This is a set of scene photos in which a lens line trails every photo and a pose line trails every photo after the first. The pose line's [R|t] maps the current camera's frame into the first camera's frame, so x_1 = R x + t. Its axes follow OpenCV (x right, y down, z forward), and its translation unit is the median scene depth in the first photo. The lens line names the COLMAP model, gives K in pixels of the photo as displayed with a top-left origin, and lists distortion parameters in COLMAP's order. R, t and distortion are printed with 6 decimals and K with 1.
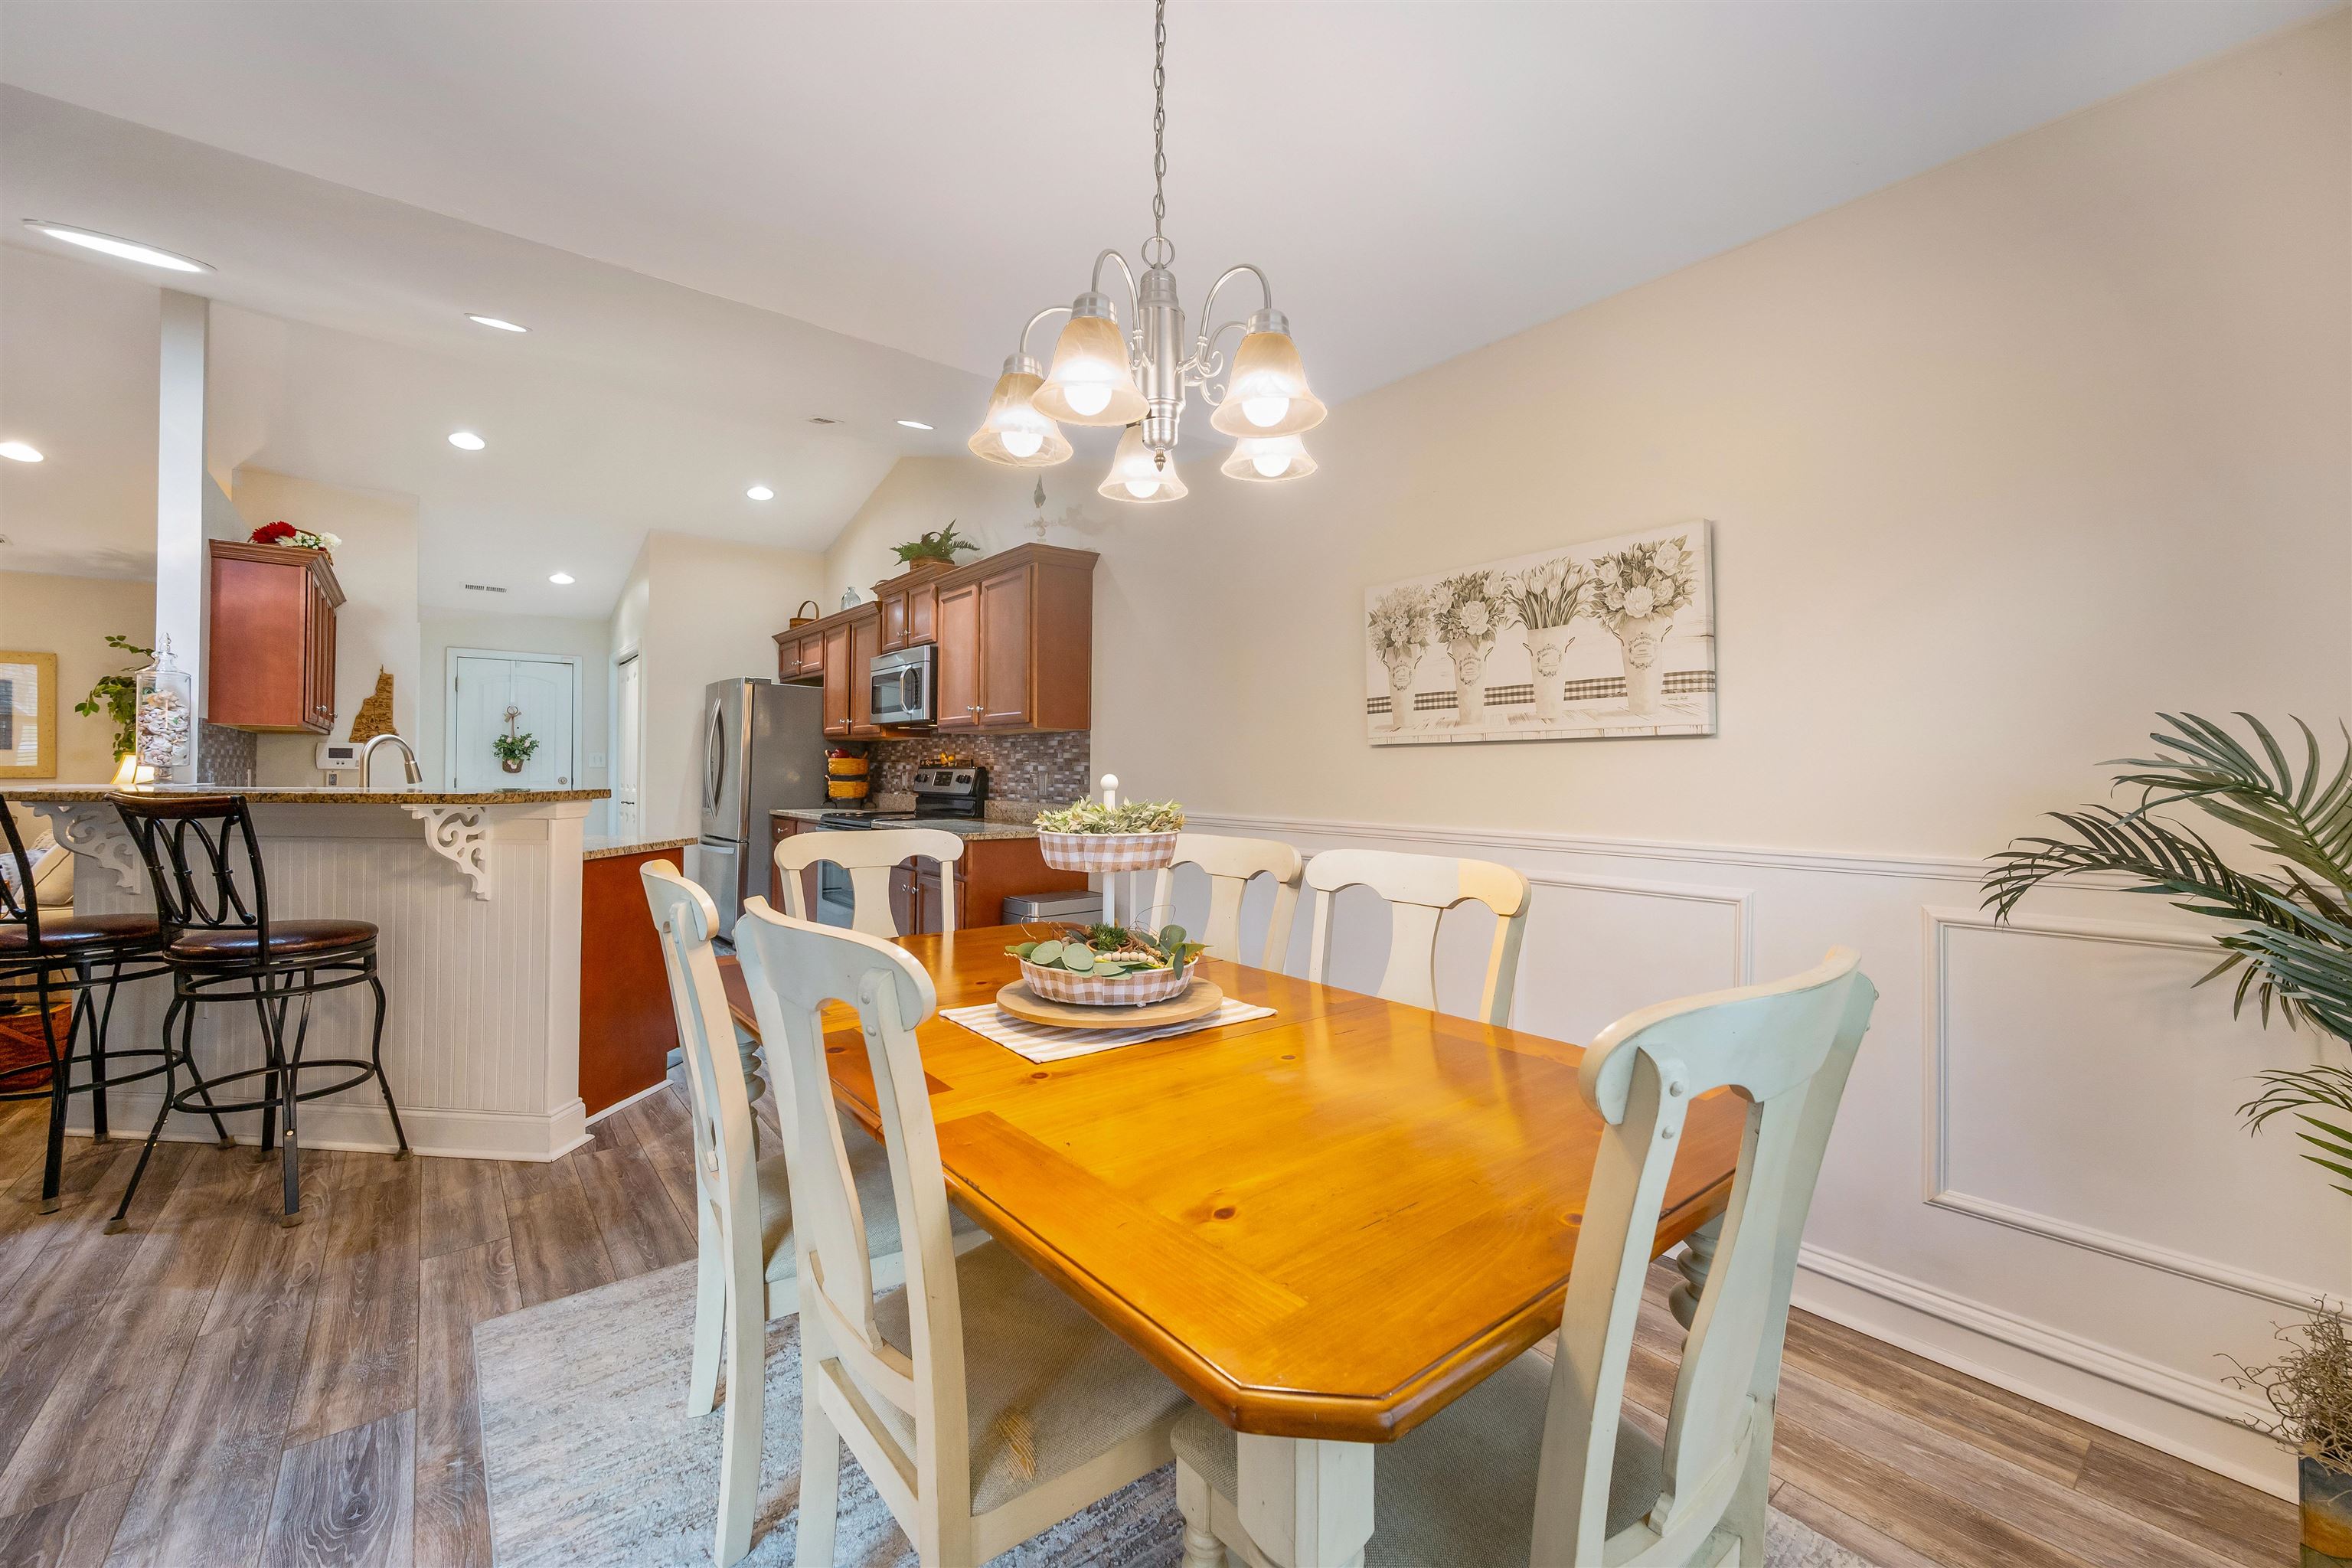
lens RADIAL K [[930.5, 0, 1209.3], [0, 930.5, 740.3], [0, 0, 1]] dist [-0.000270, -0.000010]
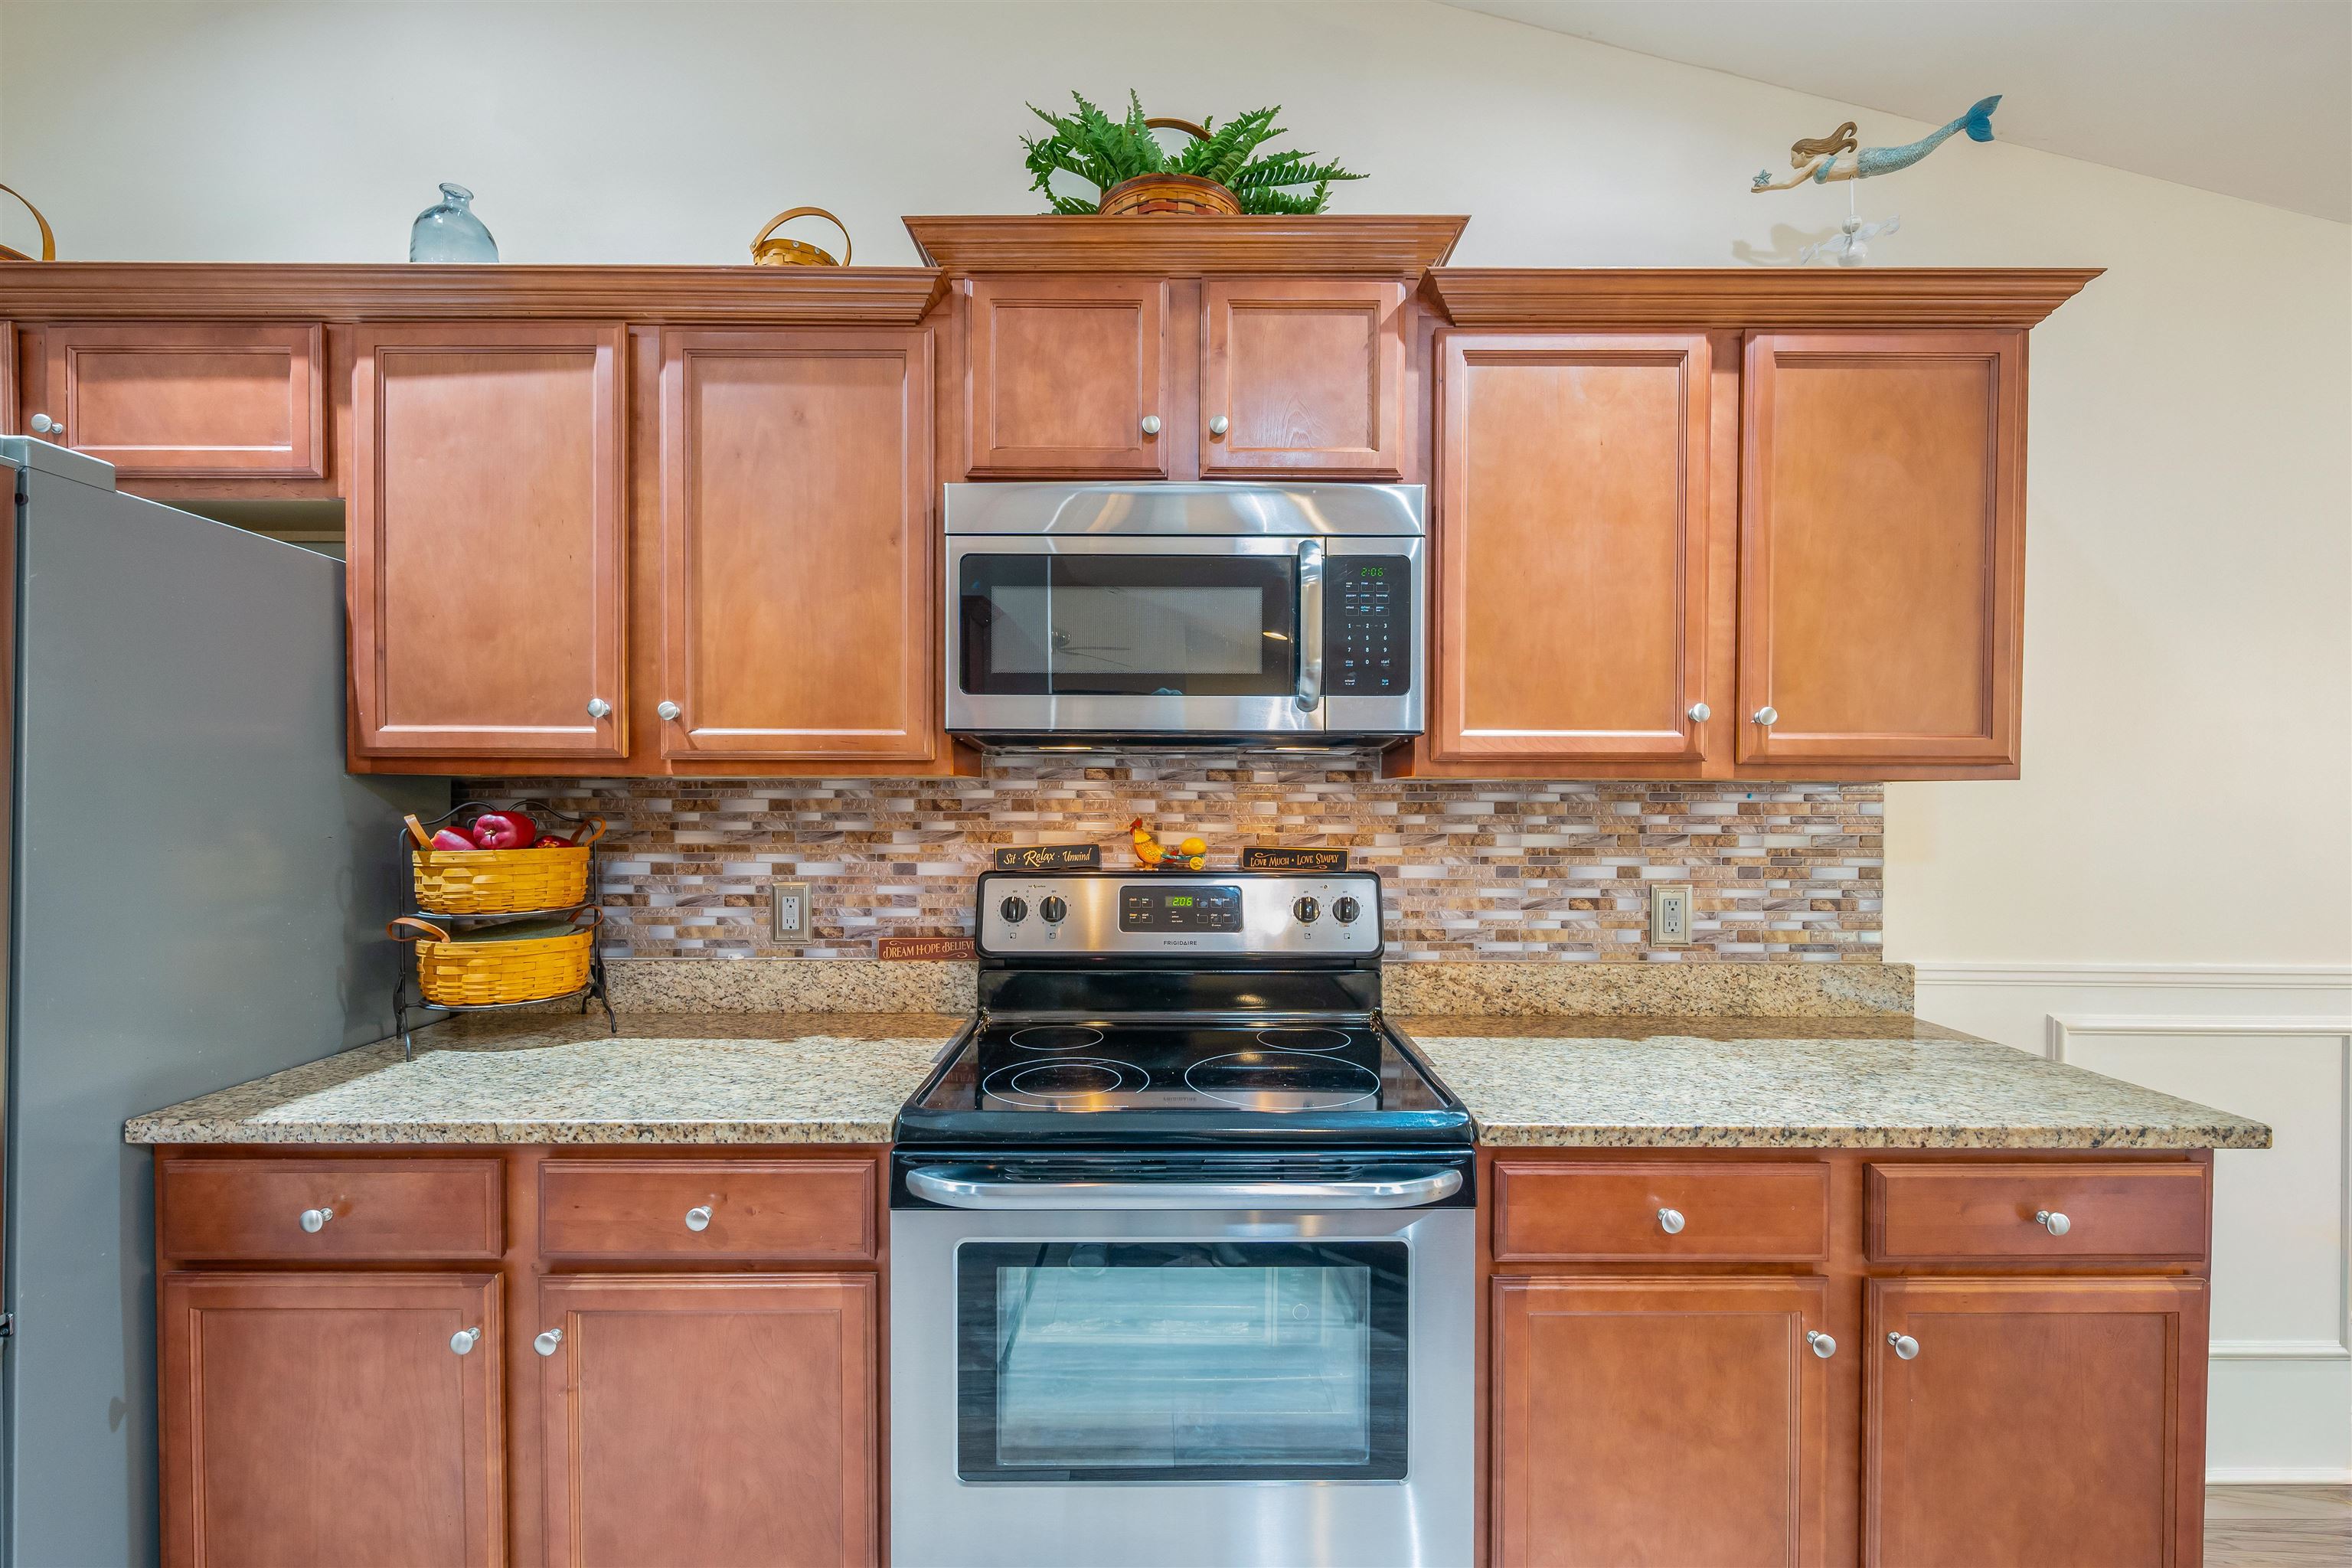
lens RADIAL K [[970.3, 0, 1181.2], [0, 970.3, 806.2], [0, 0, 1]] dist [-0.001805, -0.000134]
pose [[0.649621, -0.016024, 0.760090, -0.524008], [-0.023034, 0.998904, 0.040745, -0.008383], [-0.759910, -0.043977, 0.648539, 0.751465]]
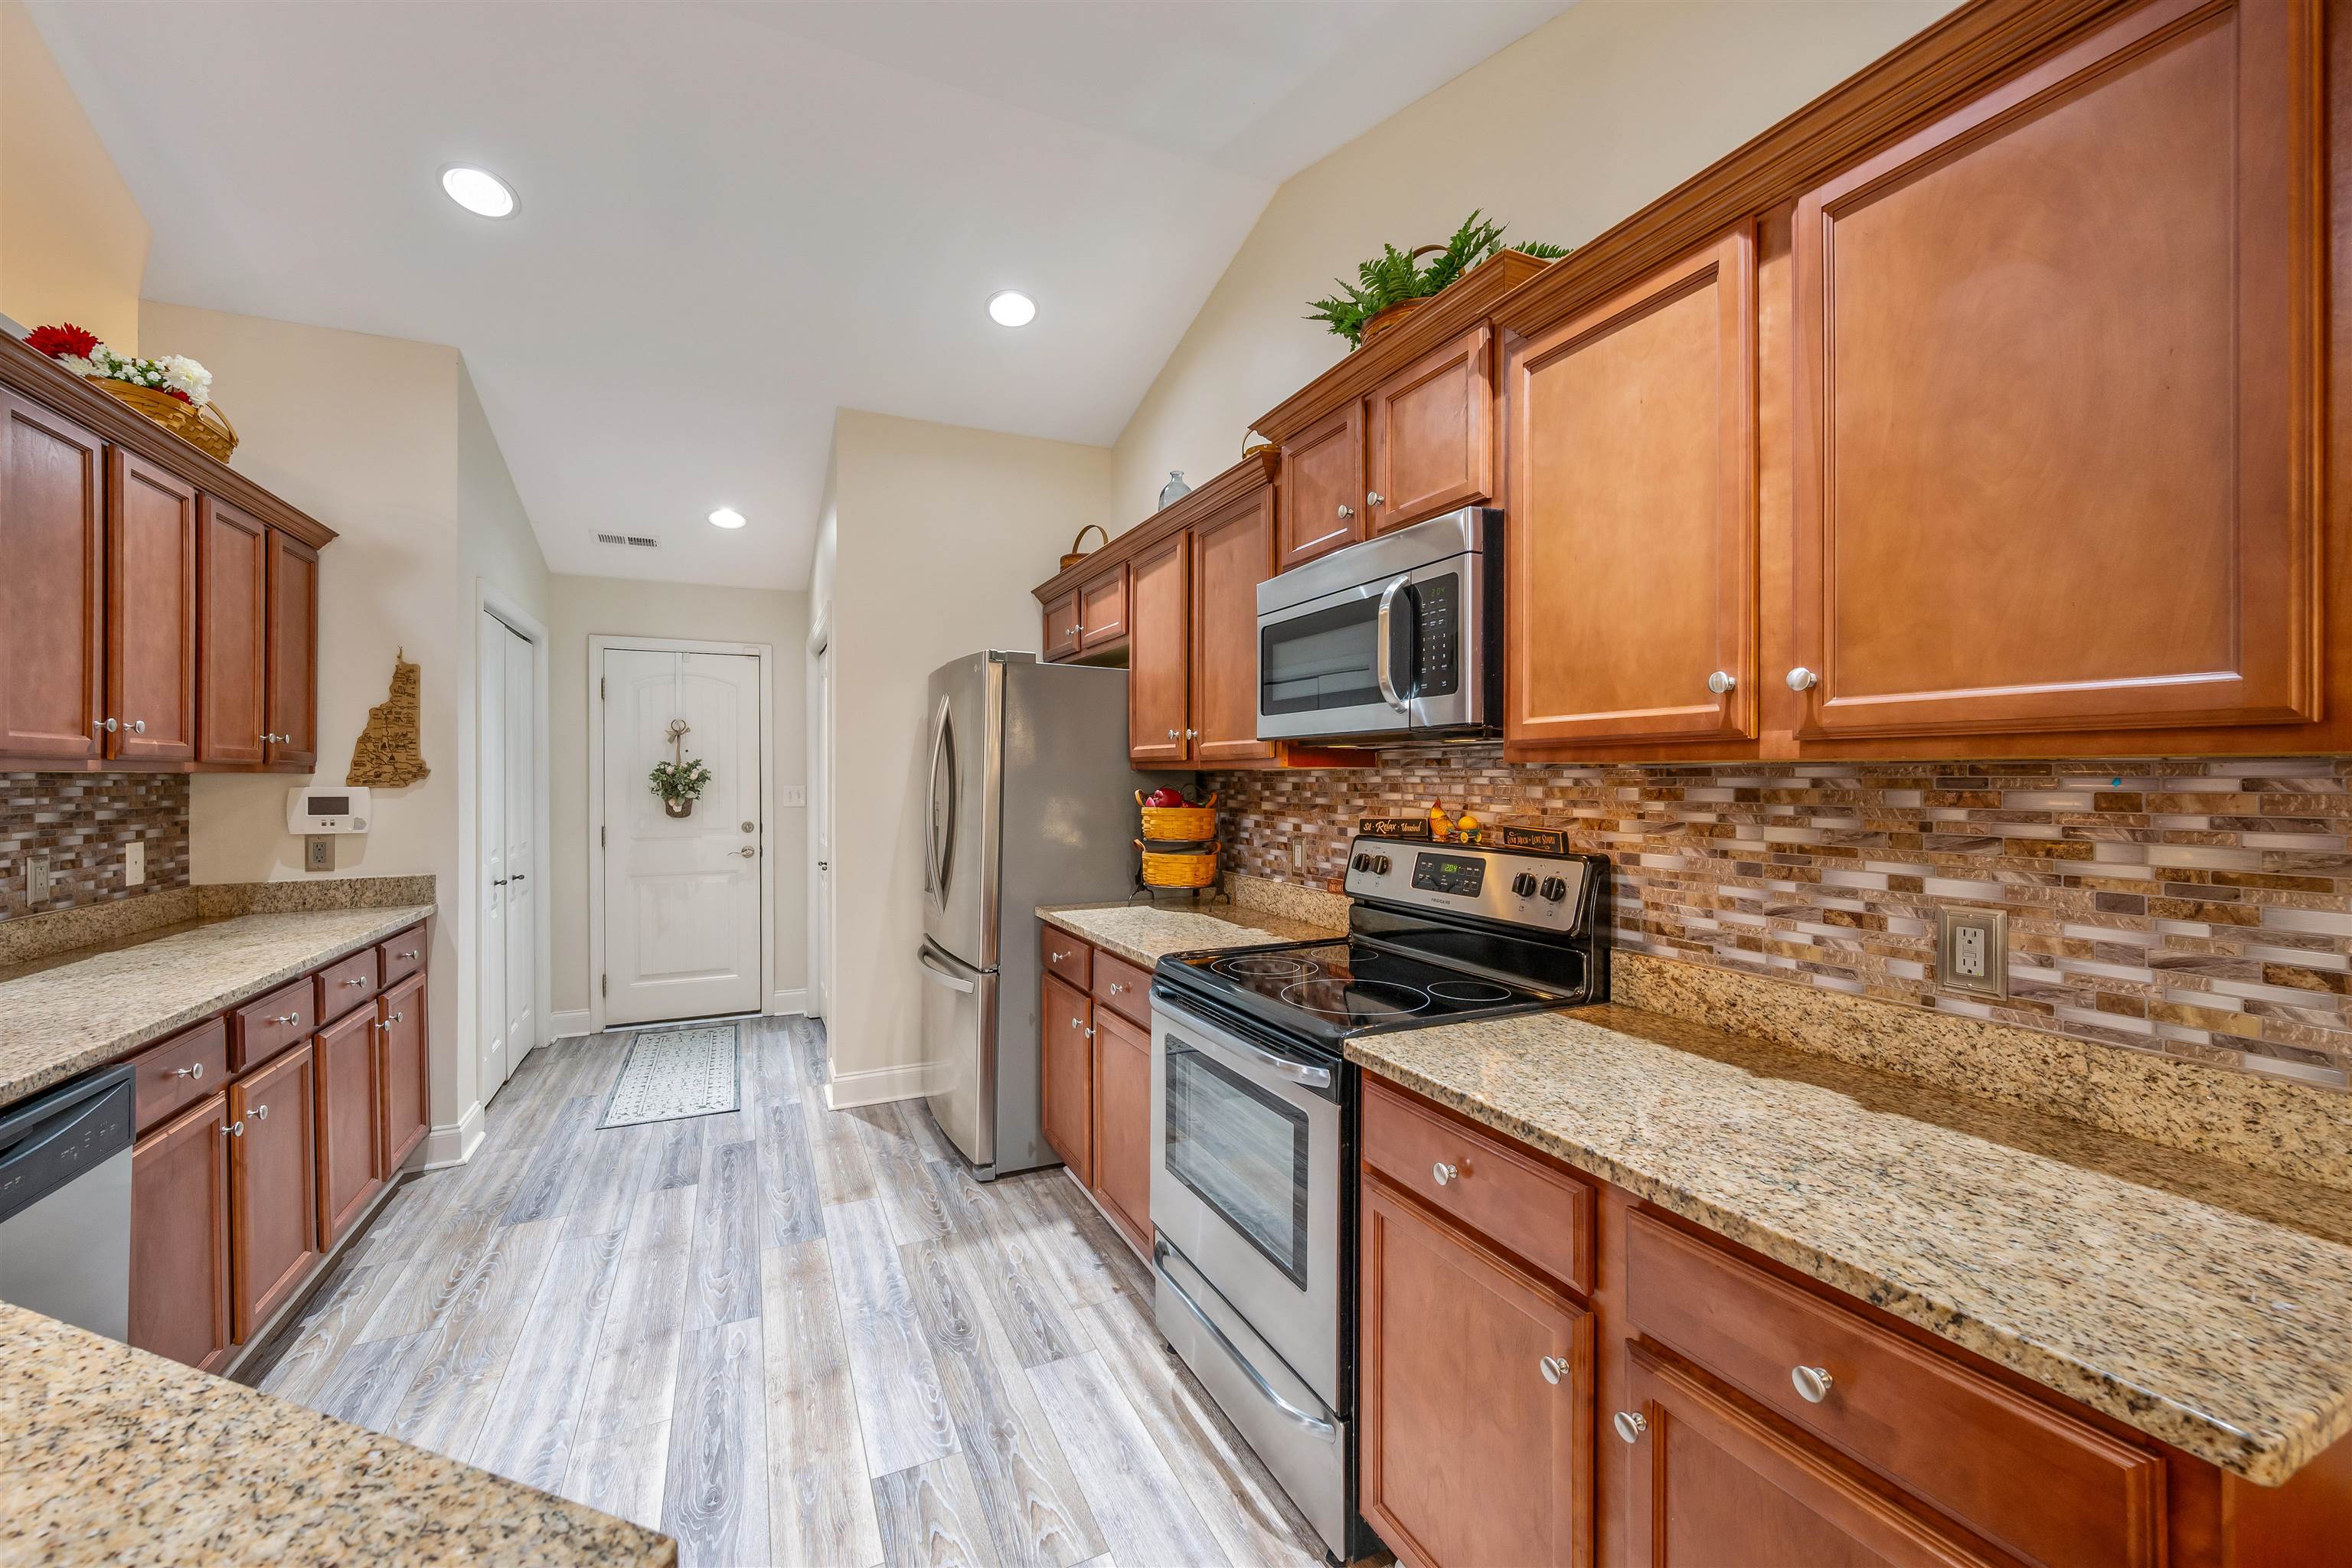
lens RADIAL K [[930.5, 0, 1196.1], [0, 930.5, 775.7], [0, 0, 1]] dist [-0.000270, -0.000010]
pose [[0.968914, -0.005386, -0.247338, -0.280810], [0.012468, 0.999556, 0.027074, -0.012367], [0.247082, -0.029317, 0.968551, 0.567608]]
